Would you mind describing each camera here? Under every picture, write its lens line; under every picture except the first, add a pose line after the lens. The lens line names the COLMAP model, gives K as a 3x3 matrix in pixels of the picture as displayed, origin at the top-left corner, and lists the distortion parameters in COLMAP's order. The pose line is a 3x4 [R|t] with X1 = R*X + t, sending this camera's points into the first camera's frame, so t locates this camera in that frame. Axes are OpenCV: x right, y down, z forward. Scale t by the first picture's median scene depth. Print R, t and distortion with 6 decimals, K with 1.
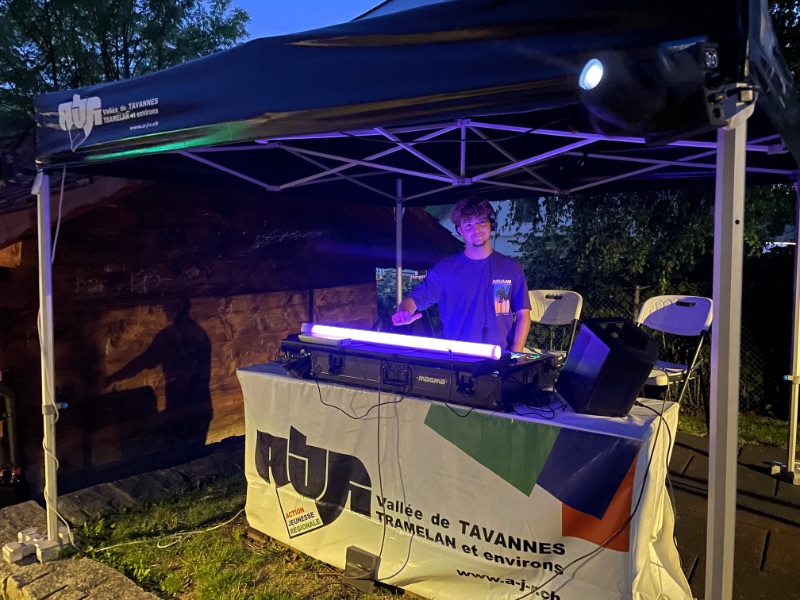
lens RADIAL K [[591.2, 0, 400.0], [0, 591.2, 300.0], [0, 0, 1]] dist [0.080598, -0.106096]
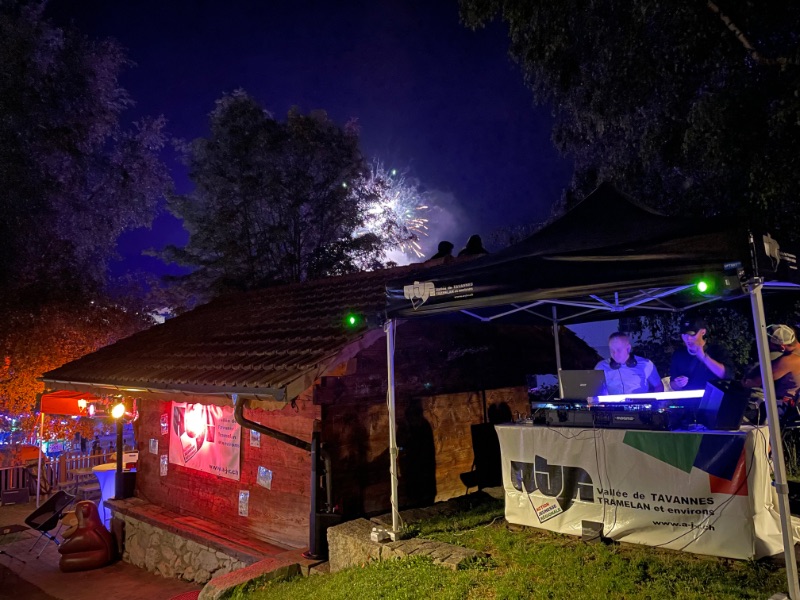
lens RADIAL K [[591.2, 0, 400.0], [0, 591.2, 300.0], [0, 0, 1]] dist [0.080598, -0.106096]
pose [[0.986495, -0.067441, -0.149261, -0.297639], [0.036280, 0.978631, -0.202397, 0.112140], [0.159721, 0.194248, 0.967862, -0.883523]]
